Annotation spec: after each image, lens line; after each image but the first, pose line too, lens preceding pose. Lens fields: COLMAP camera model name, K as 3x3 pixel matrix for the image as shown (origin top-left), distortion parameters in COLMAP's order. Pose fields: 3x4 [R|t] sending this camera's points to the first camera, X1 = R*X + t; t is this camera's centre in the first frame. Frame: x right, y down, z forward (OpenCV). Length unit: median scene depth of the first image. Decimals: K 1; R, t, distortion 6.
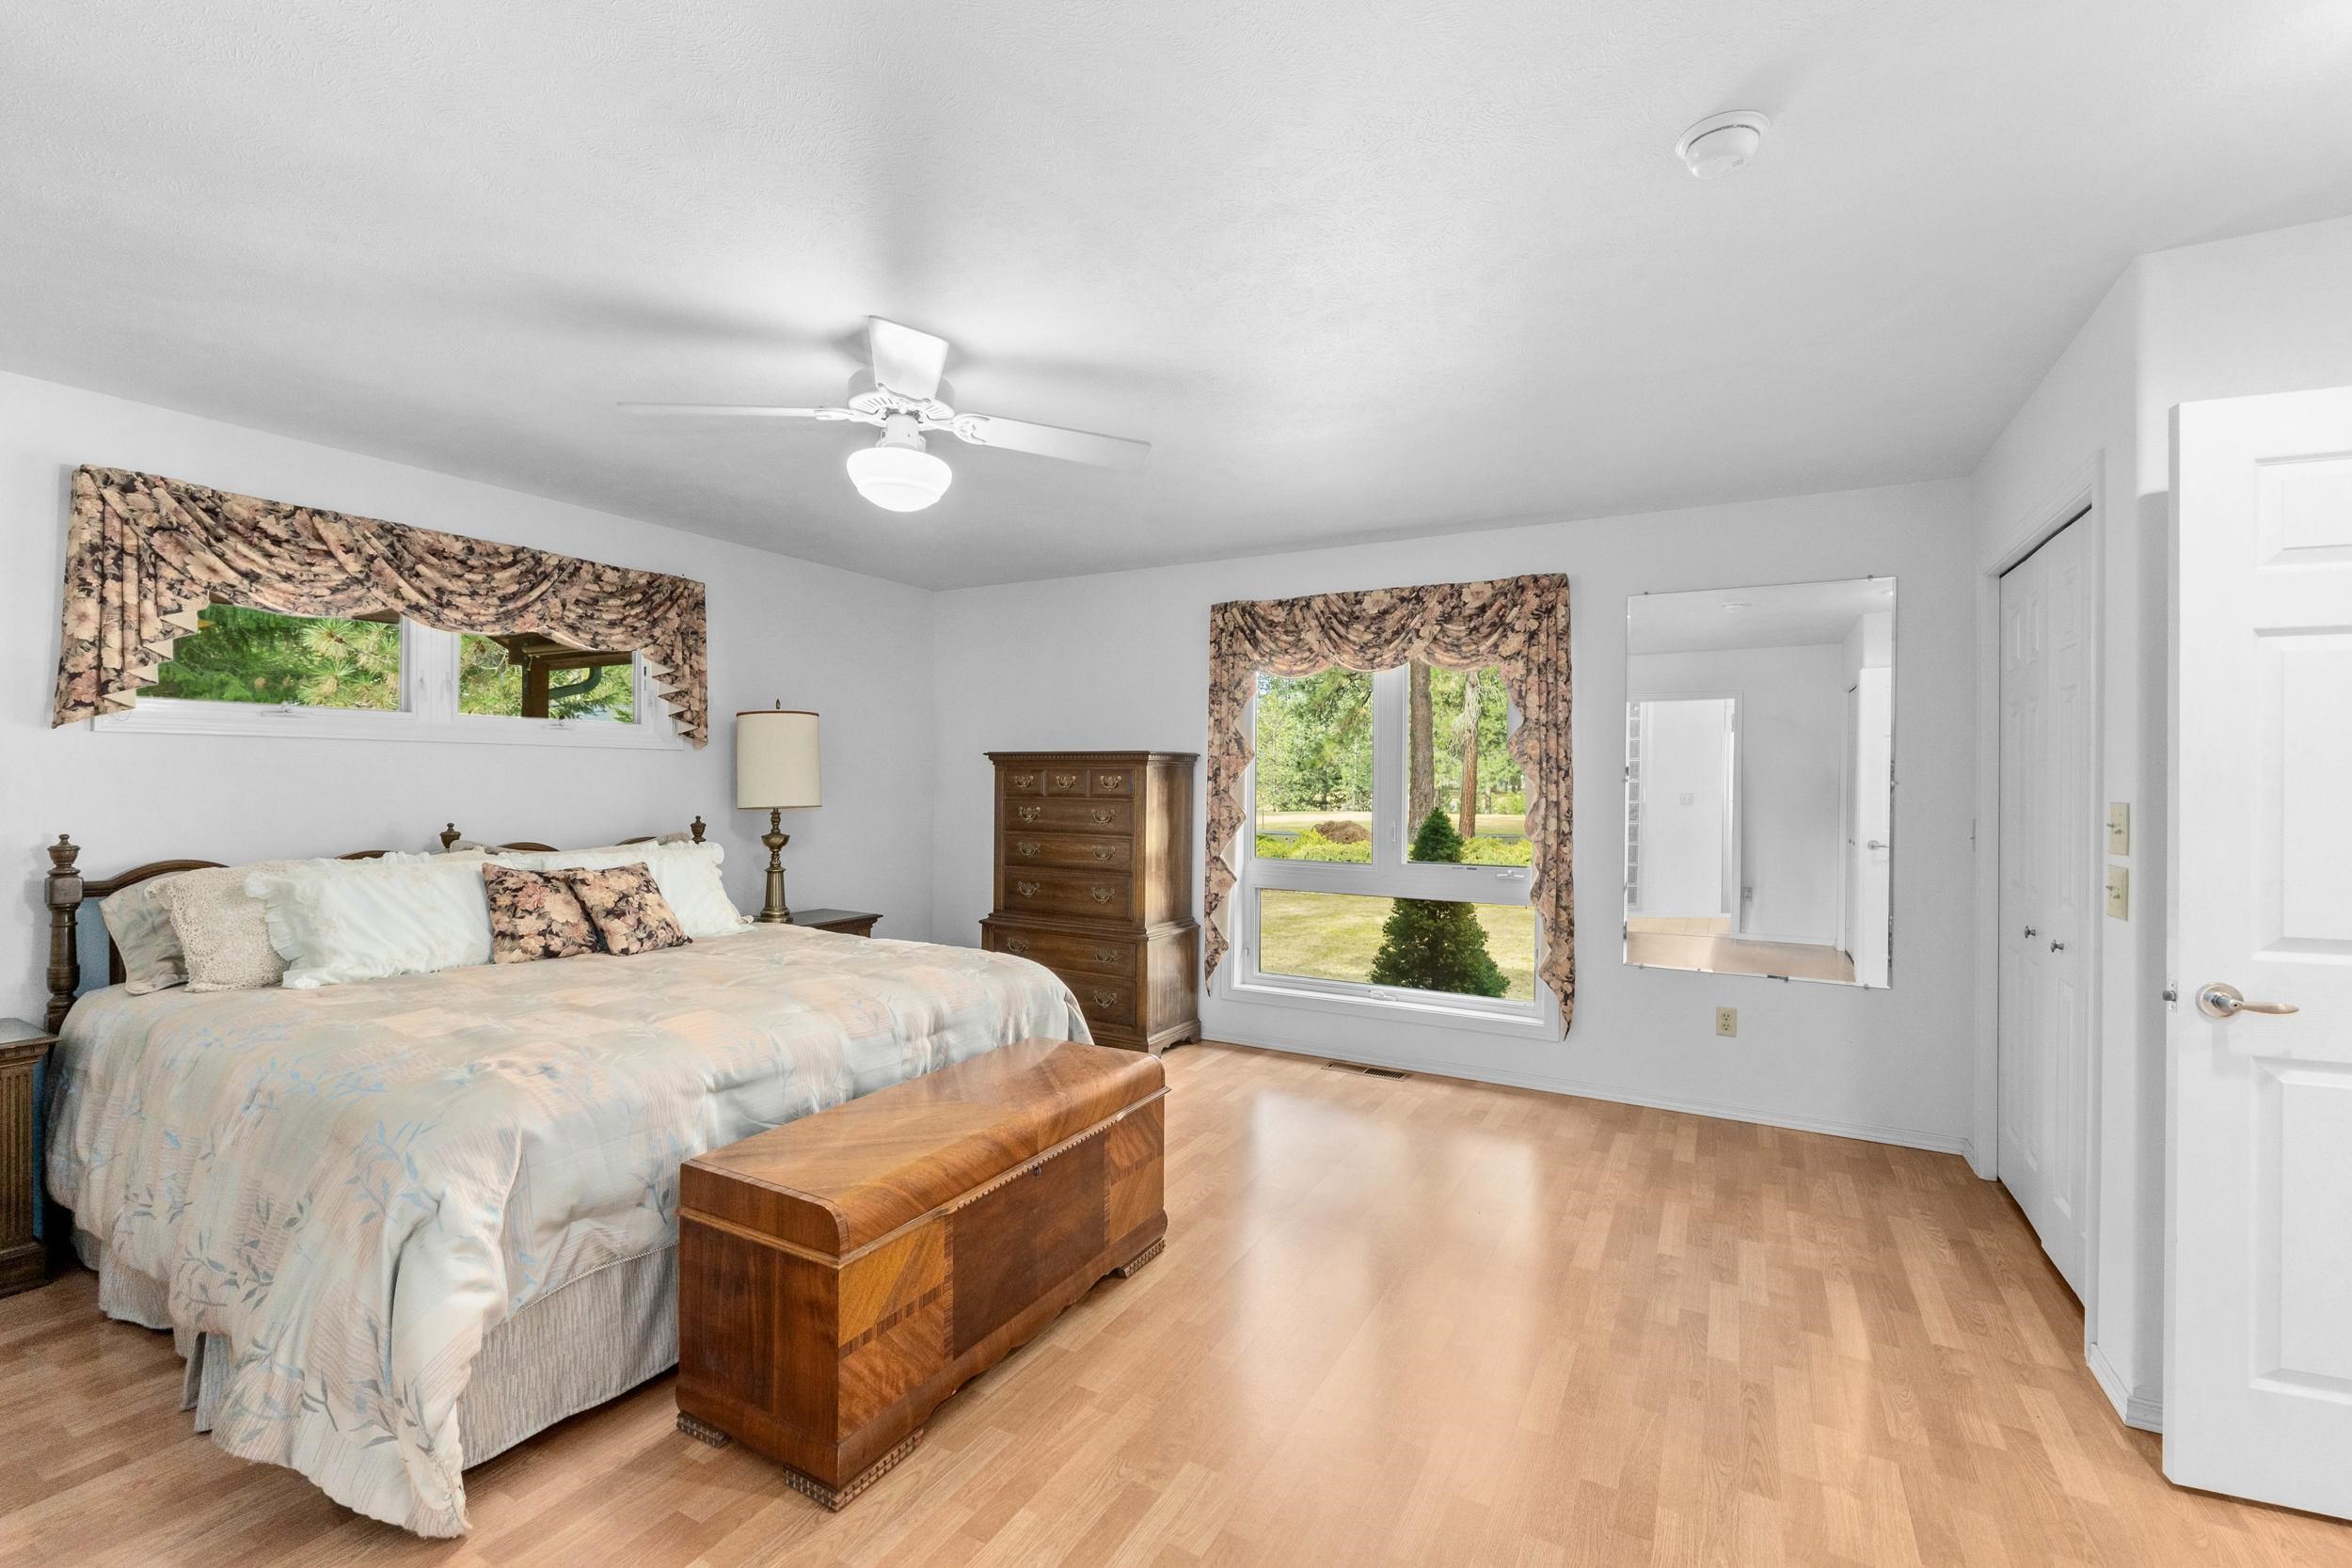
lens RADIAL K [[1003.7, 0, 1163.5], [0, 1003.7, 776.4], [0, 0, 1]] dist [-0.003472, -0.001852]
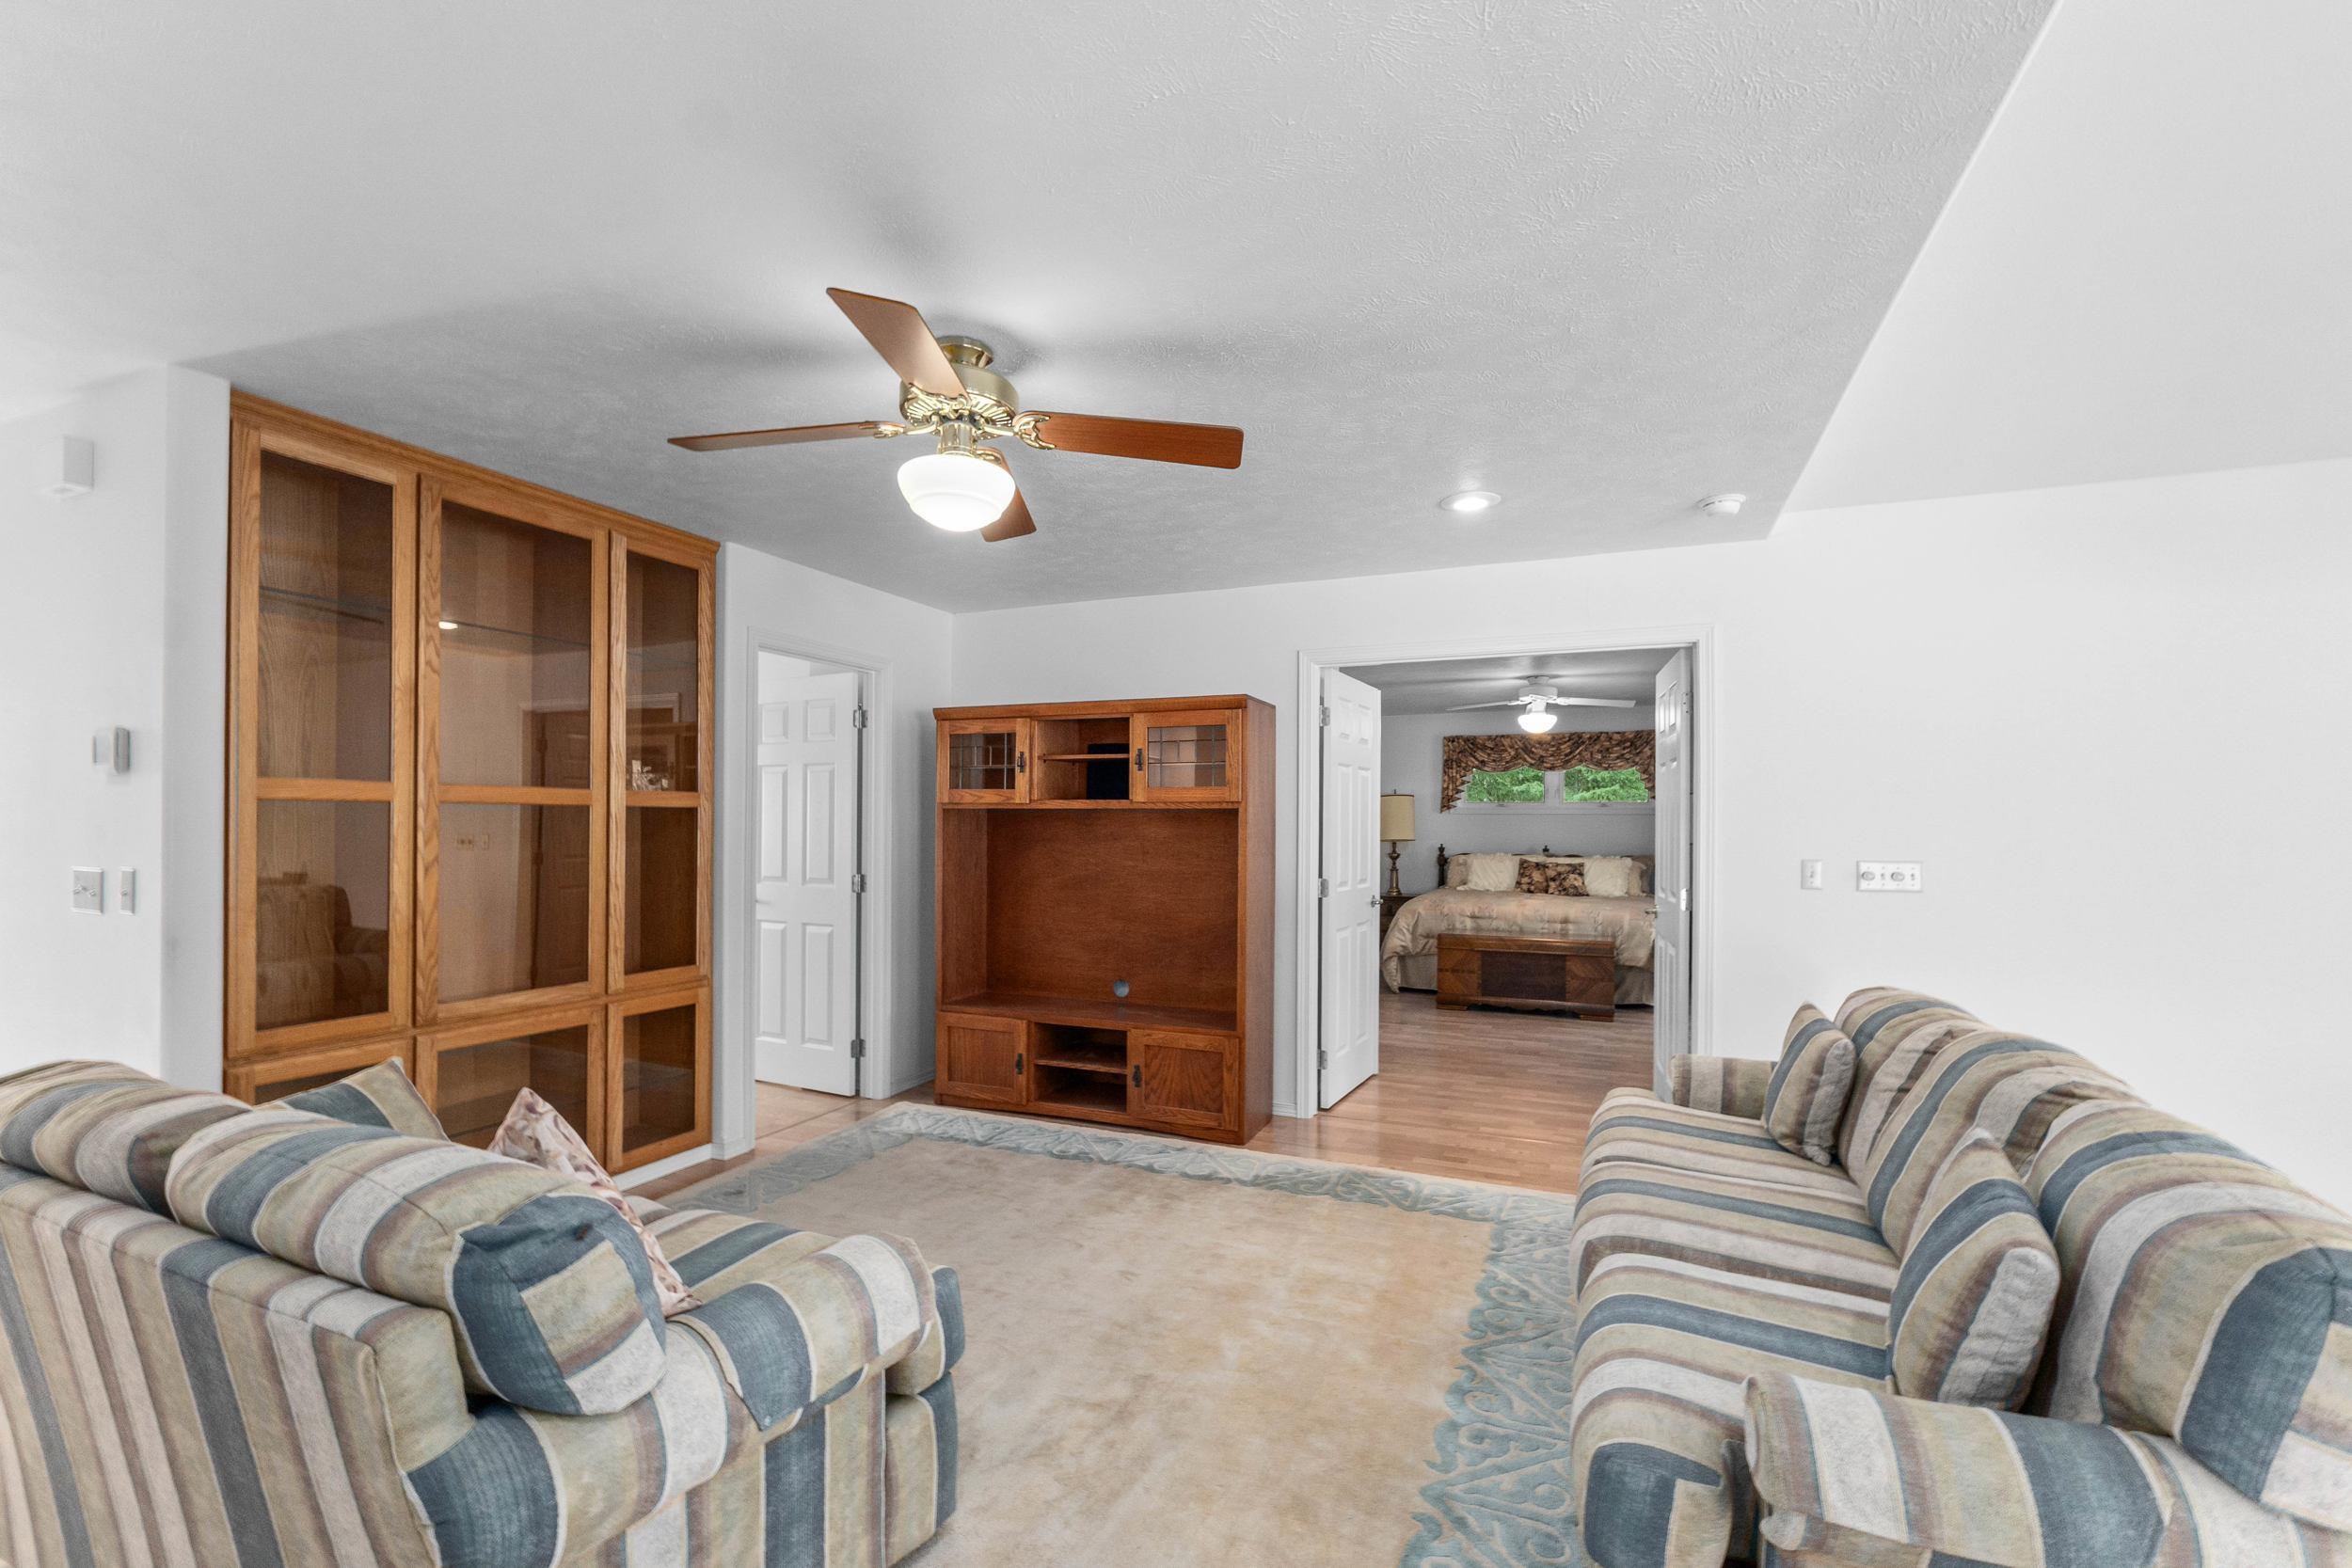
lens RADIAL K [[1003.7, 0, 1149.0], [0, 1003.7, 819.9], [0, 0, 1]] dist [-0.003472, -0.001852]
pose [[0.095820, -0.005790, -0.995382, 1.876046], [-0.000768, 0.999982, -0.005890, -0.002661], [0.995398, 0.001329, 0.095814, -0.289251]]
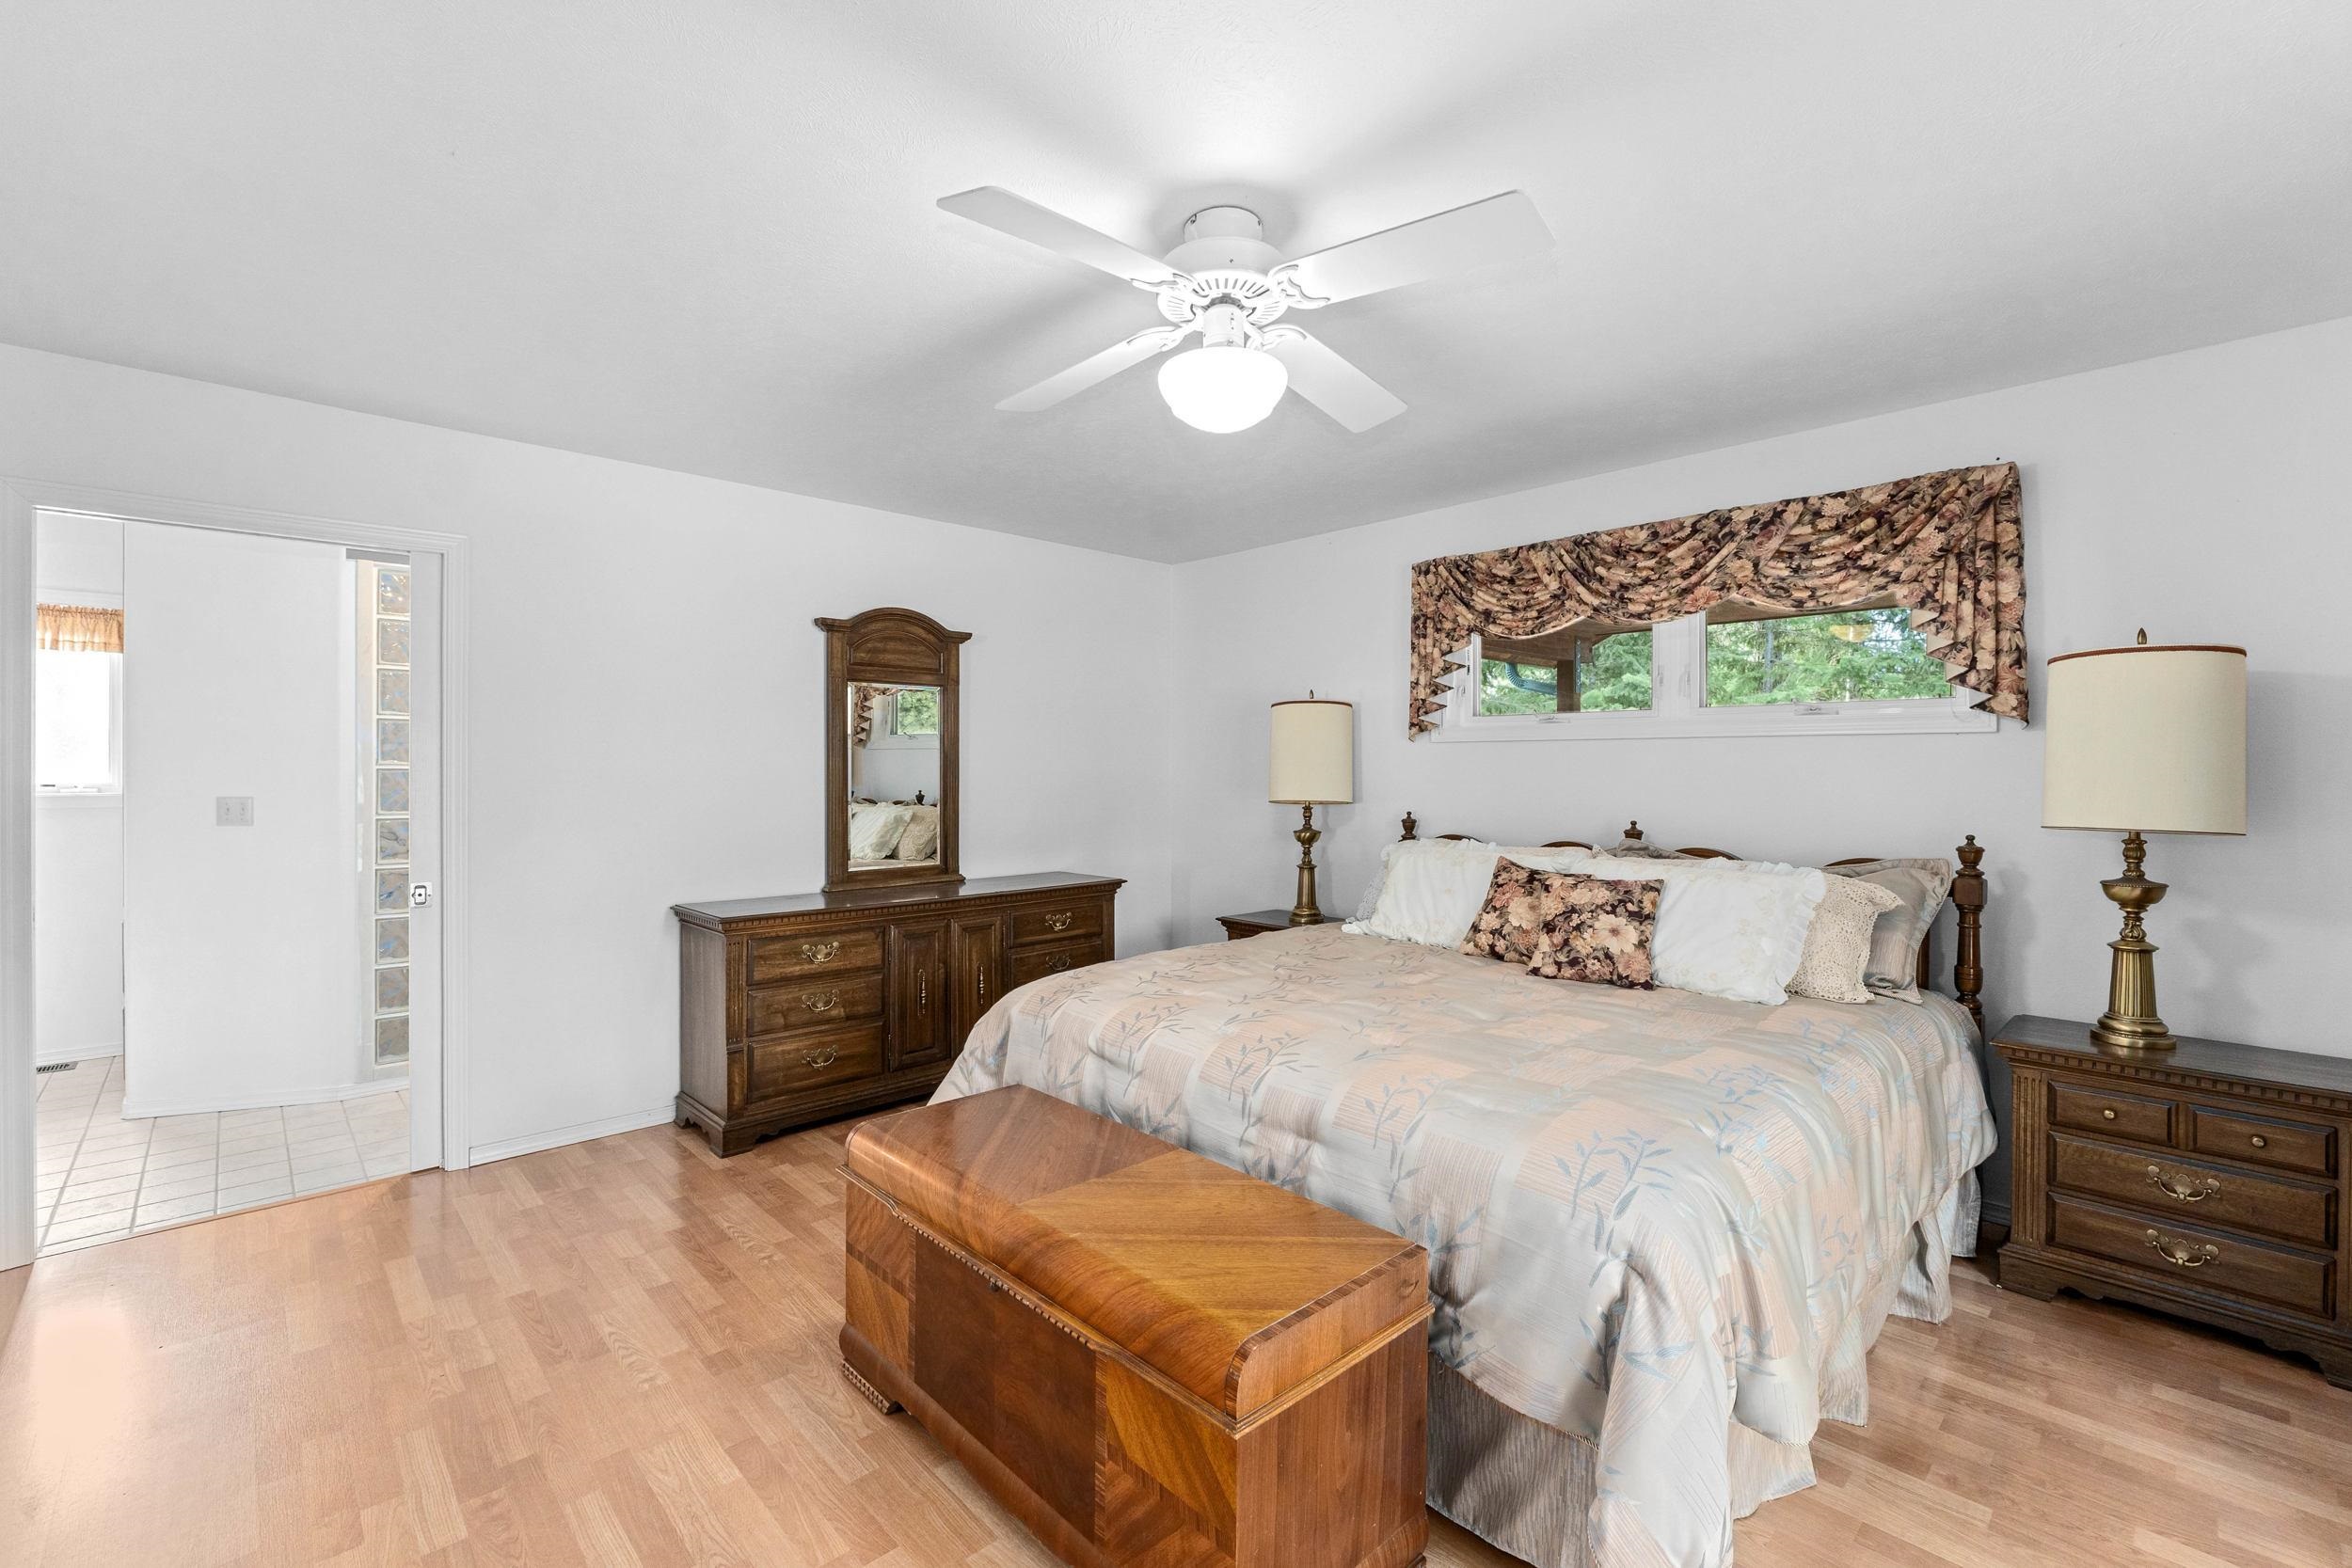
lens RADIAL K [[1003.7, 0, 1165.9], [0, 1003.7, 760.0], [0, 0, 1]] dist [-0.003472, -0.001852]
pose [[-0.295249, -0.014504, -0.955310, 0.379275], [-0.001027, 0.999889, -0.014864, 0.002760], [0.955420, -0.003407, -0.295231, 0.896905]]
